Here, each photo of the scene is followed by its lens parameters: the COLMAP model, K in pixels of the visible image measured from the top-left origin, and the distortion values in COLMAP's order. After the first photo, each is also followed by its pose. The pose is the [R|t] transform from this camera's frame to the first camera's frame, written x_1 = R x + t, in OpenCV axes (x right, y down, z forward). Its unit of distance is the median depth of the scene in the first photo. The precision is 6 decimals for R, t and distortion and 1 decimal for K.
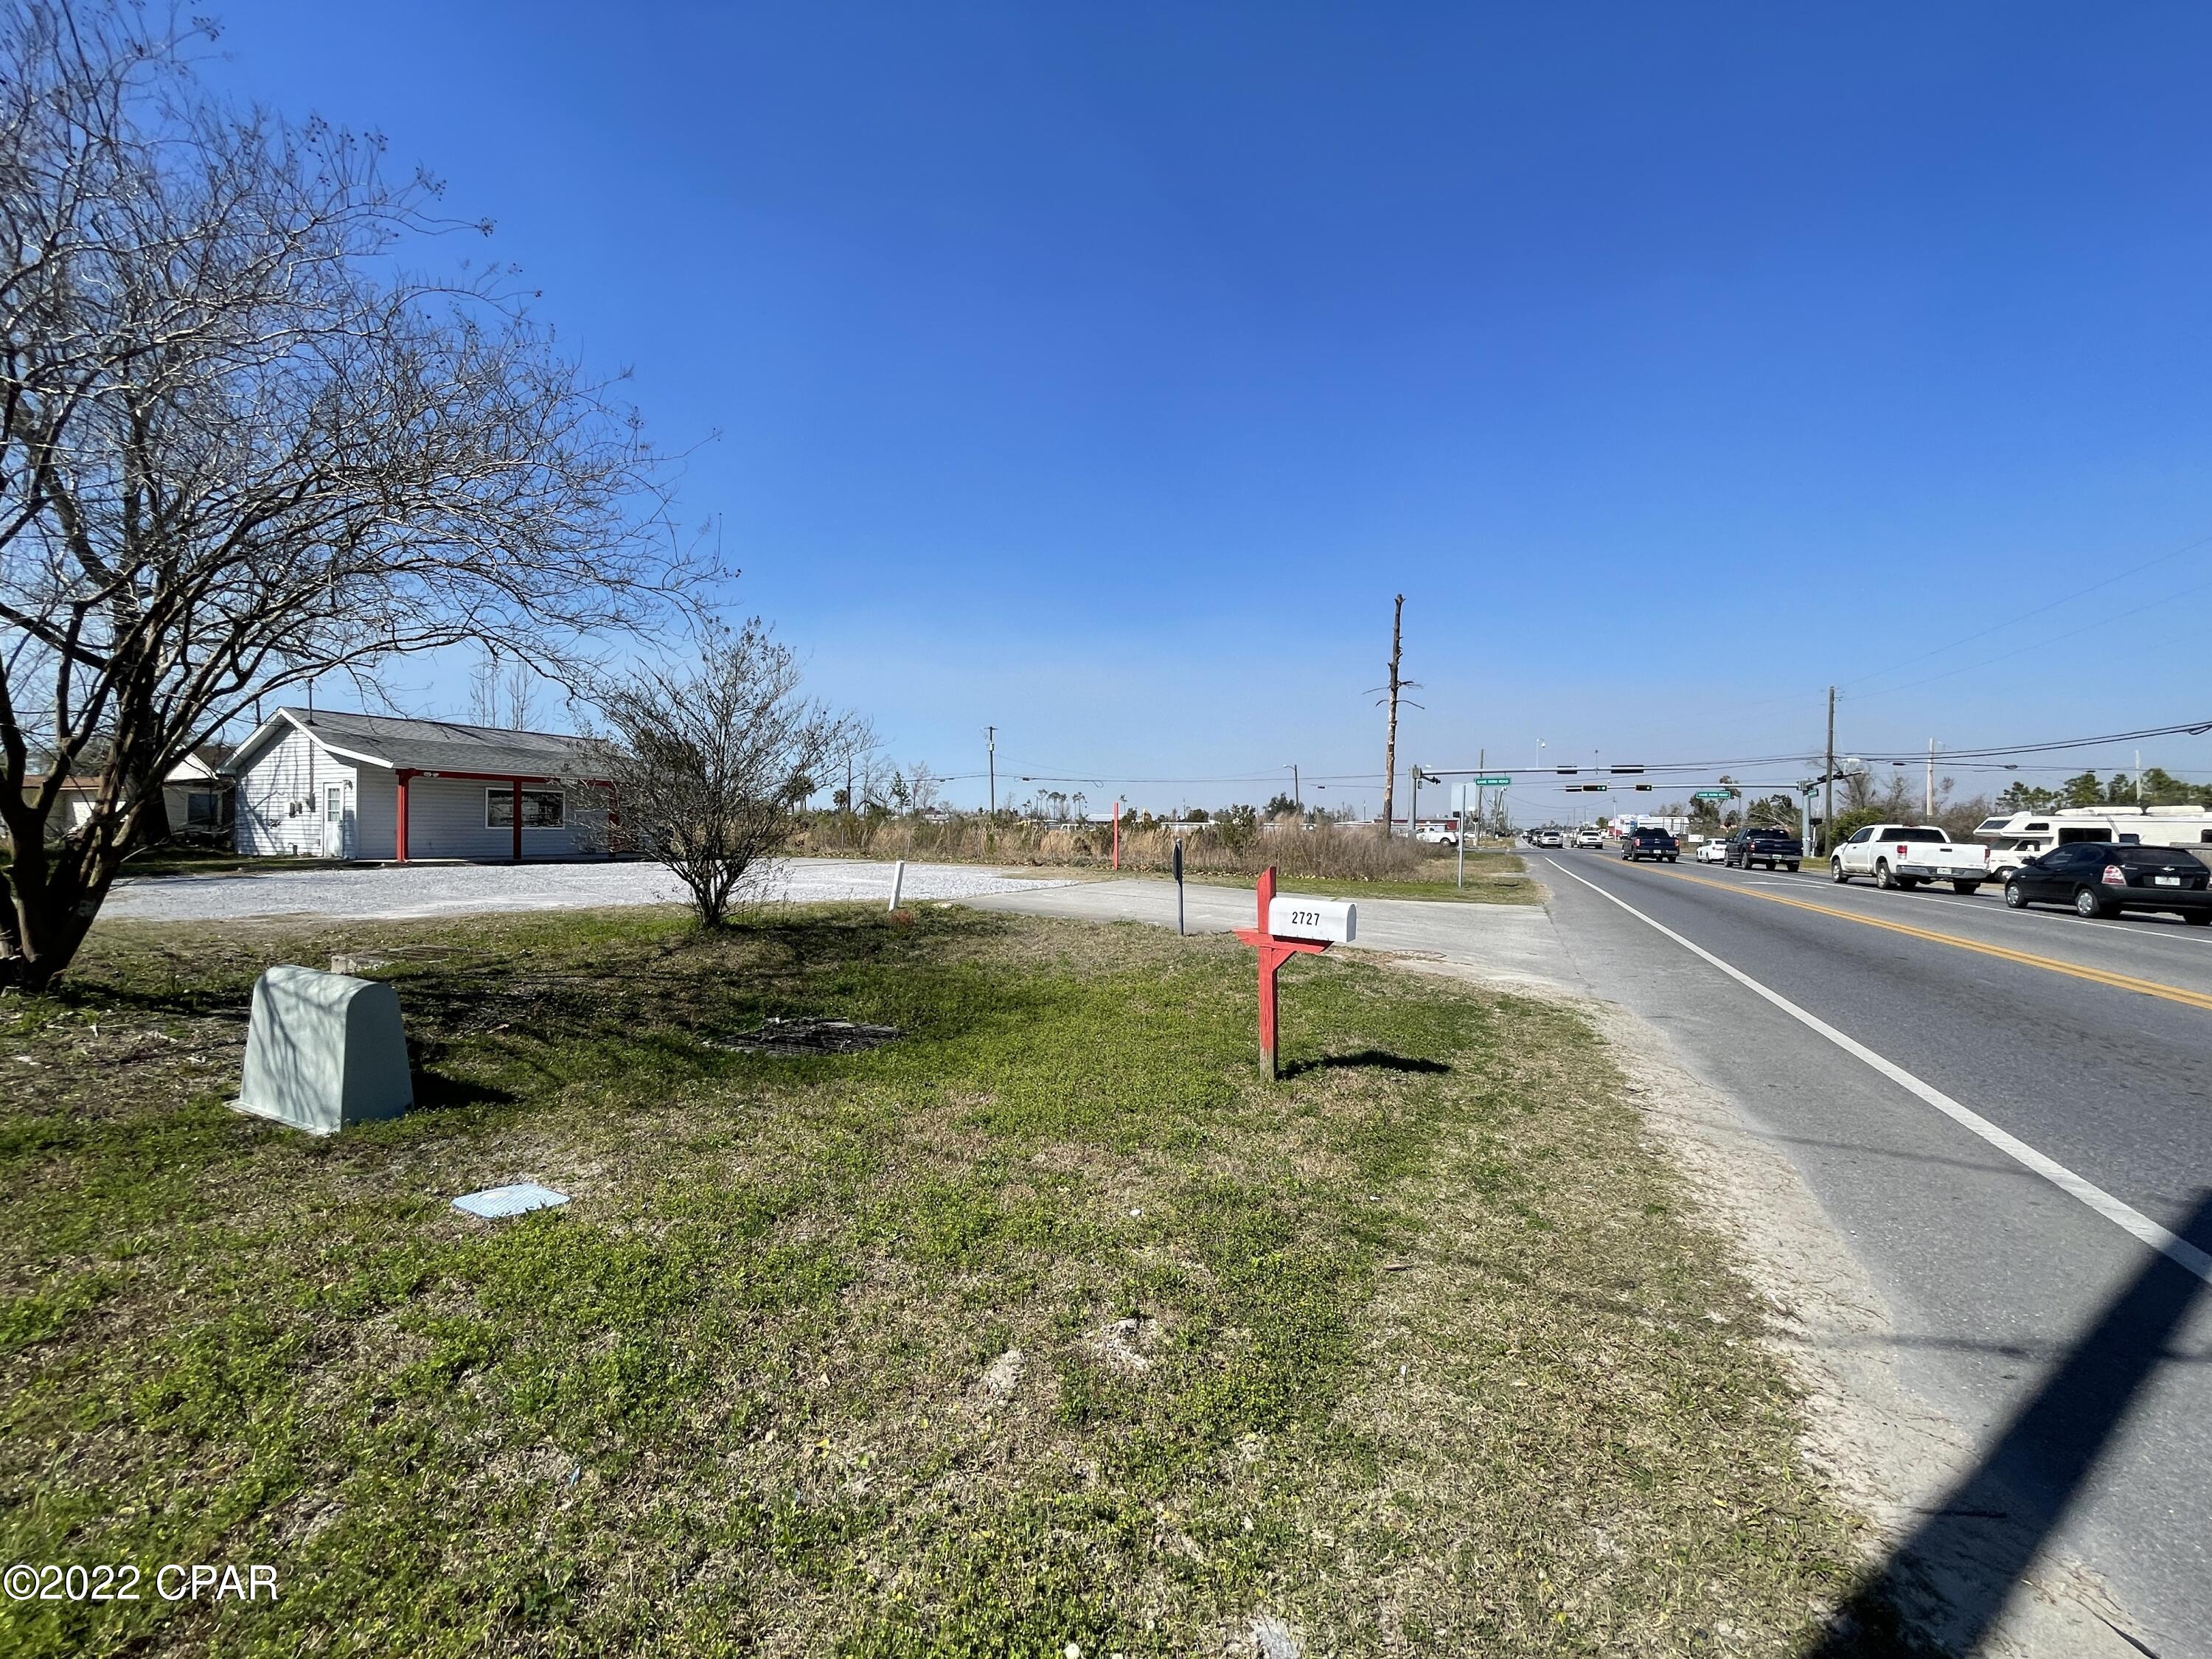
lens RADIAL K [[893.3, 0, 1110.3], [0, 893.3, 825.8], [0, 0, 1]] dist [0.000377, -0.001170]
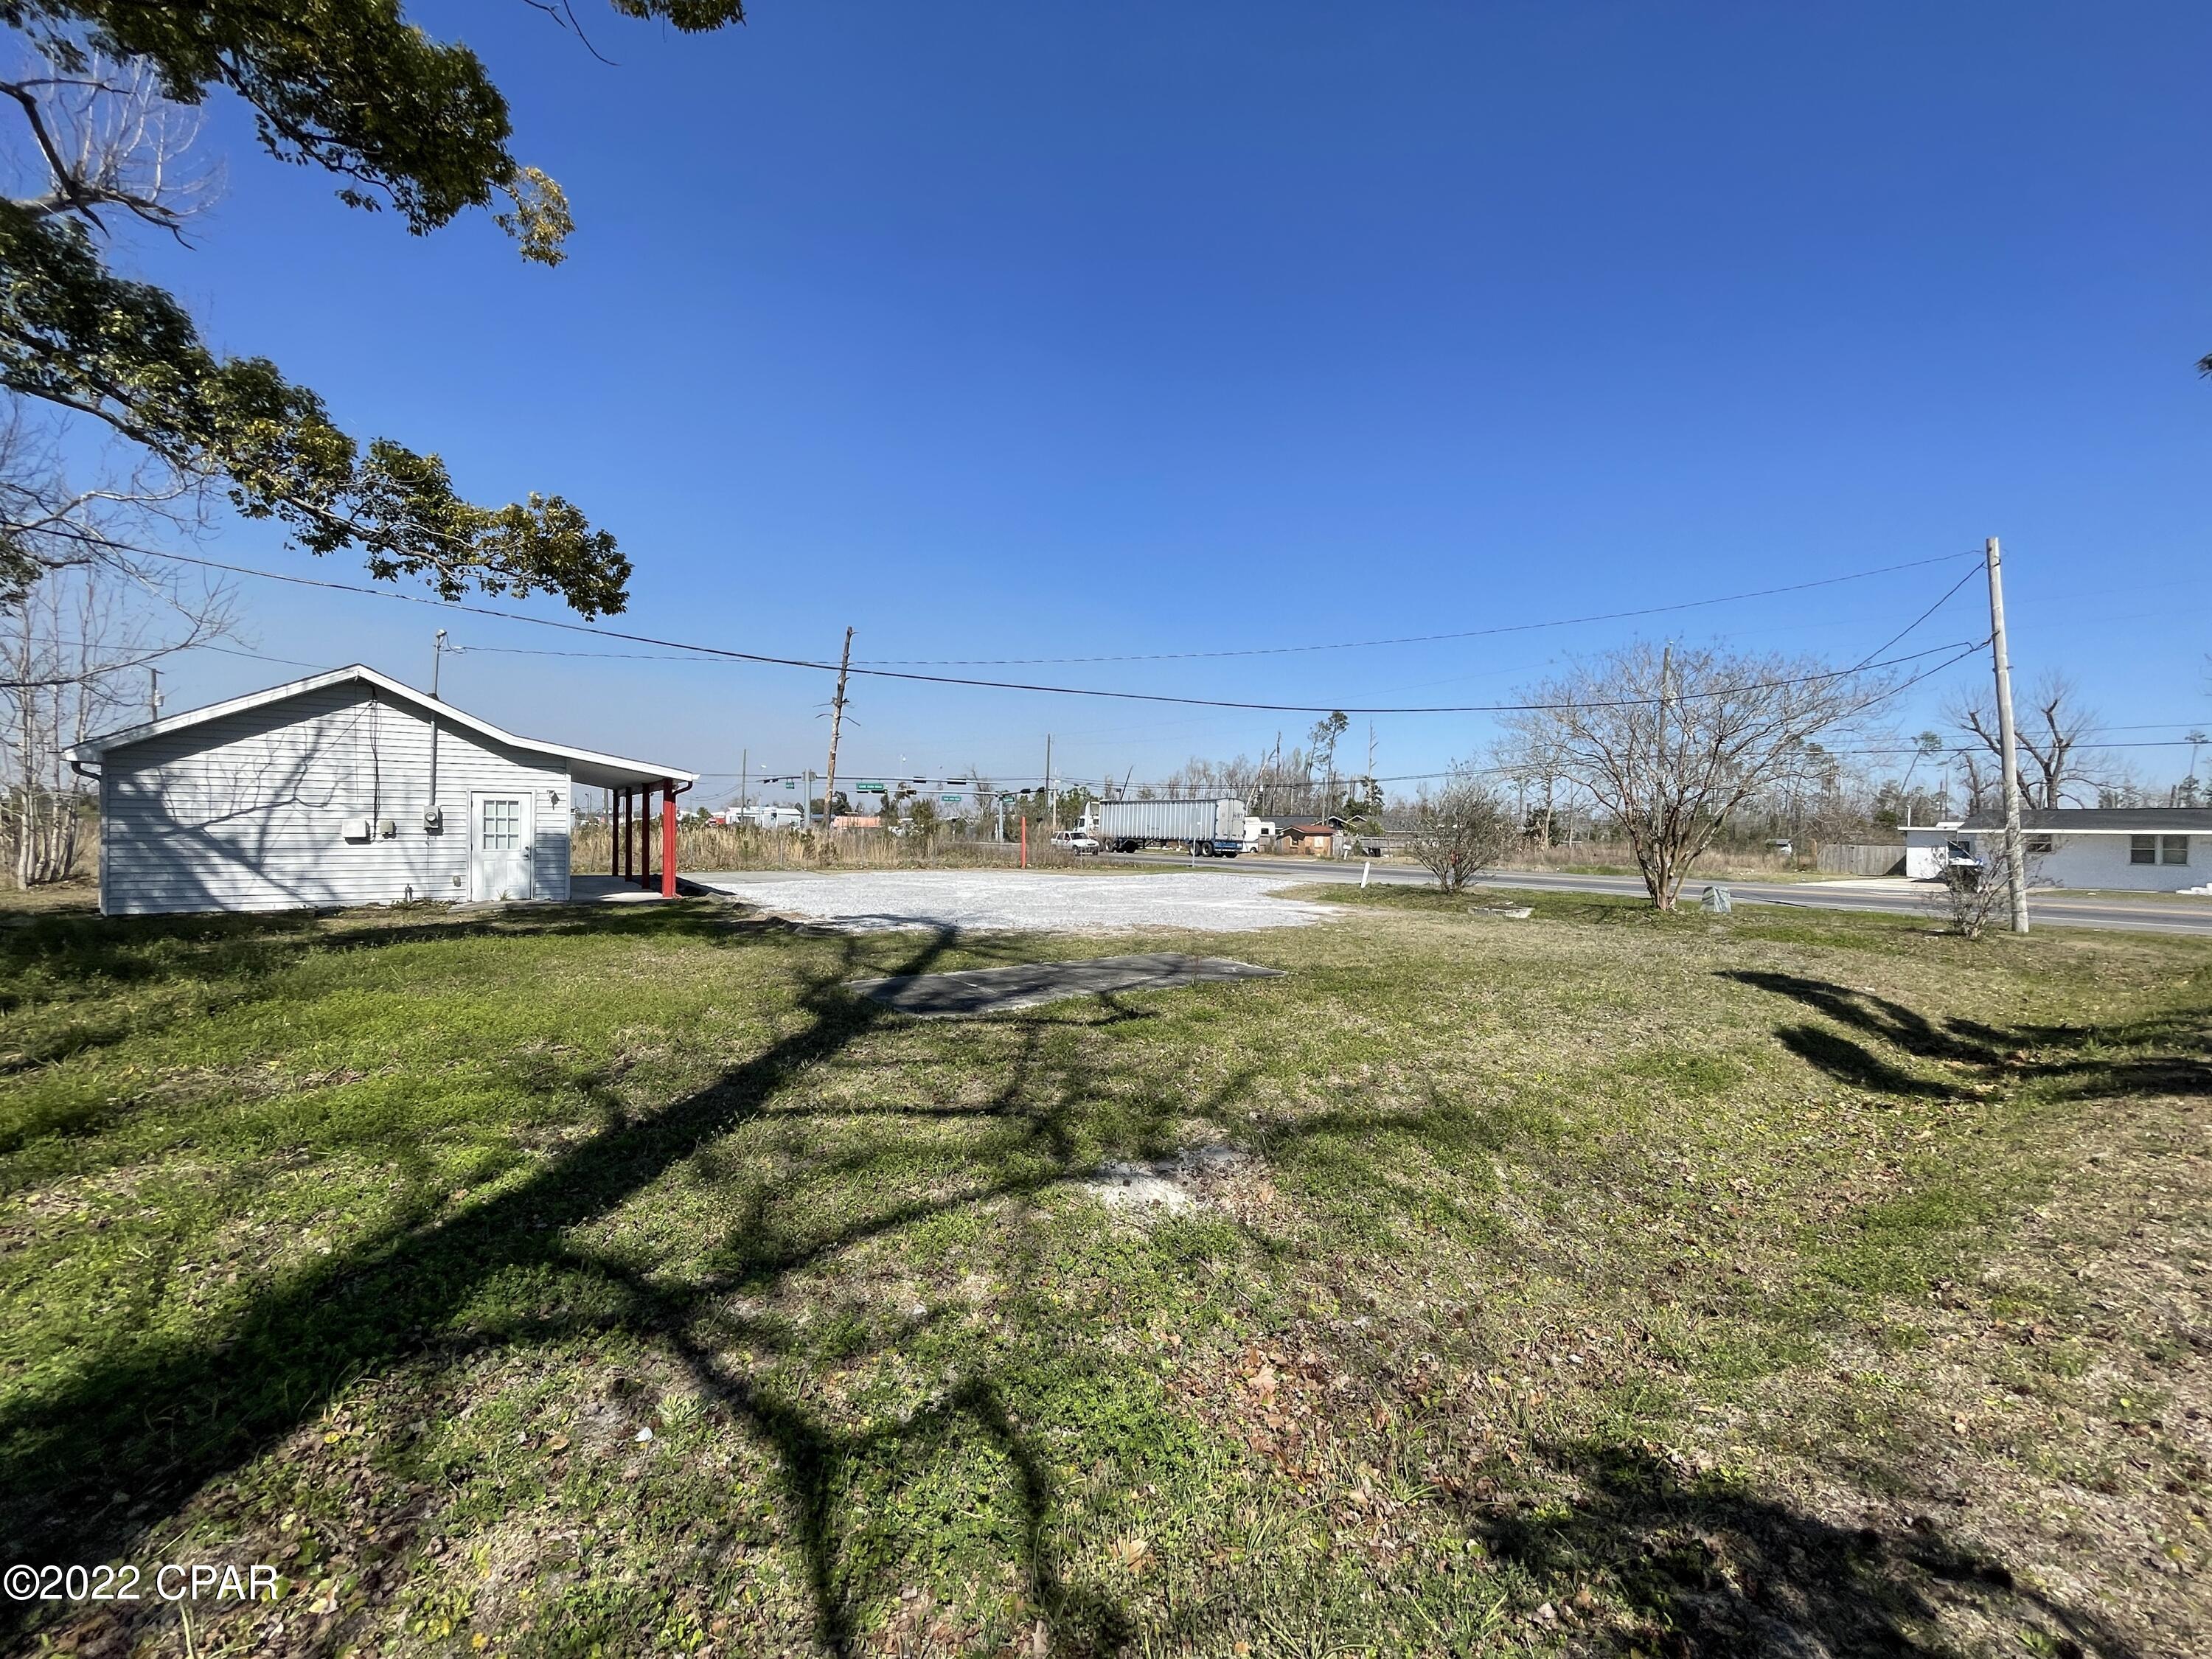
lens RADIAL K [[893.3, 0, 1115.9], [0, 893.3, 825.3], [0, 0, 1]] dist [0.000377, -0.001170]
pose [[0.517253, -0.005037, 0.855818, -1.136875], [-0.008391, 0.999905, 0.010957, -0.032421], [-0.855791, -0.012849, 0.517161, 0.216519]]
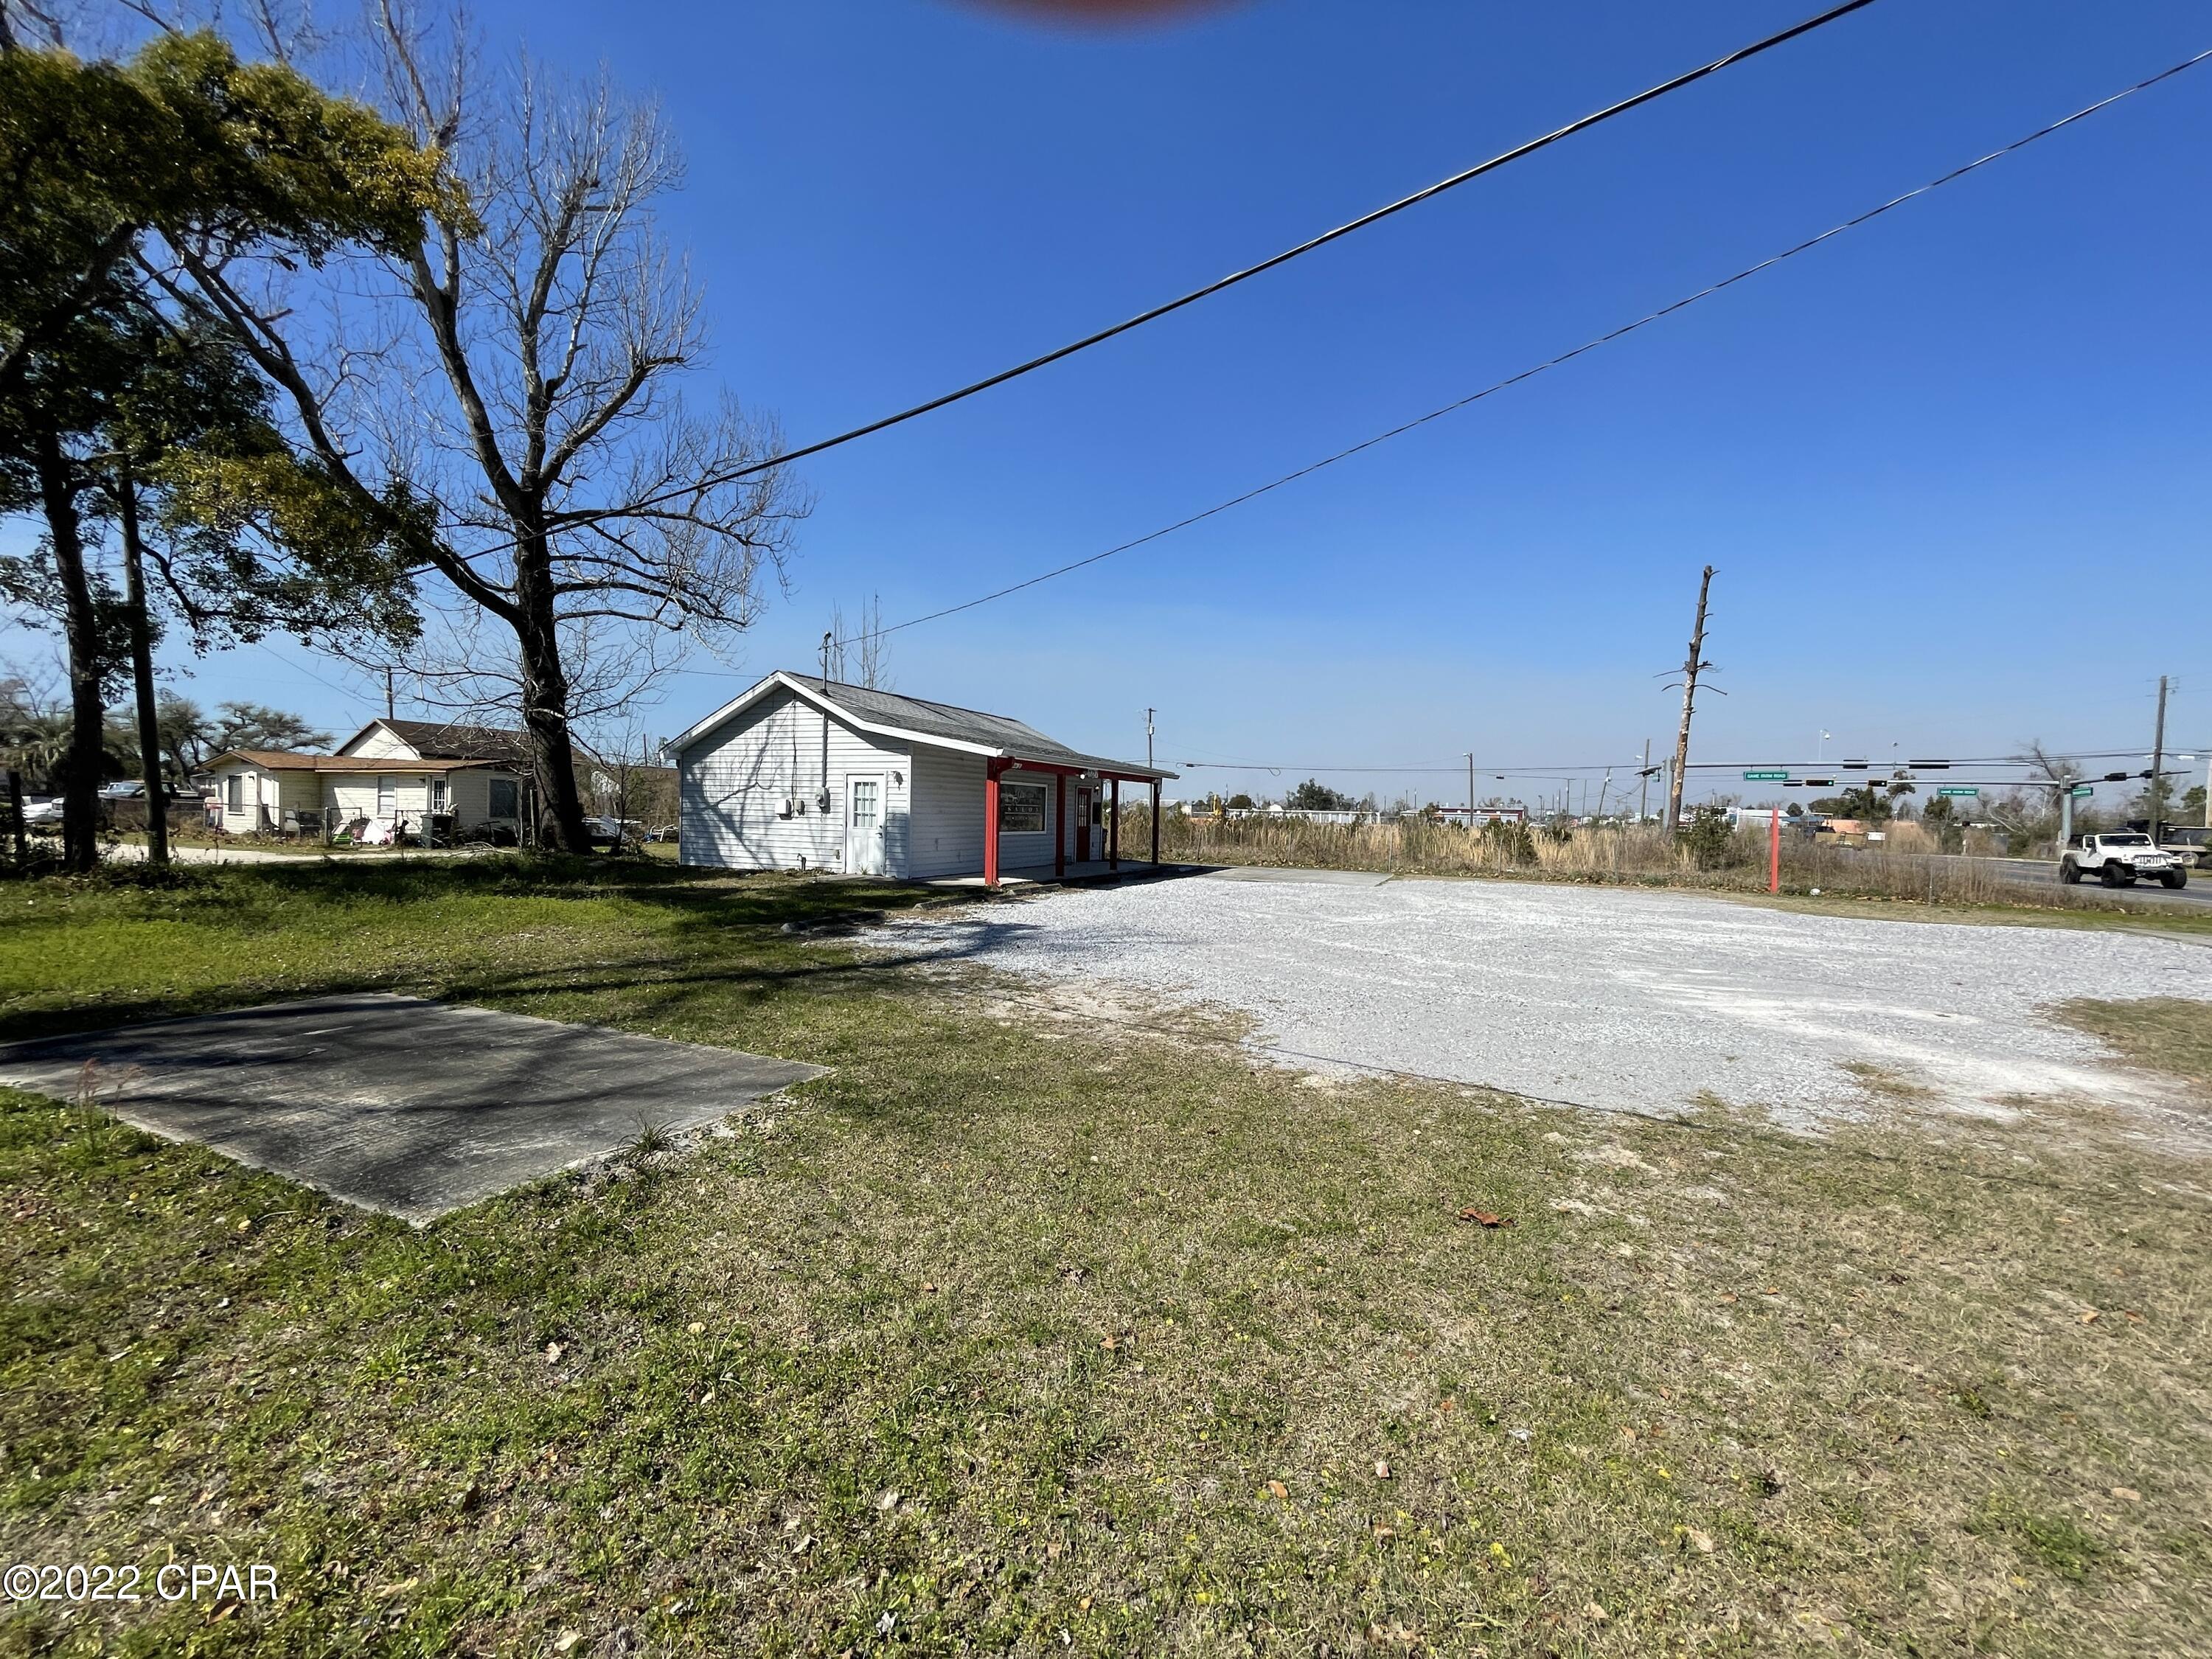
lens RADIAL K [[893.3, 0, 1114.8], [0, 893.3, 835.3], [0, 0, 1]] dist [0.000377, -0.001170]
pose [[0.999923, 0.011194, 0.005422, -0.620563], [-0.011349, 0.999501, 0.029464, -0.020720], [-0.005090, -0.029523, 0.999551, 0.233619]]
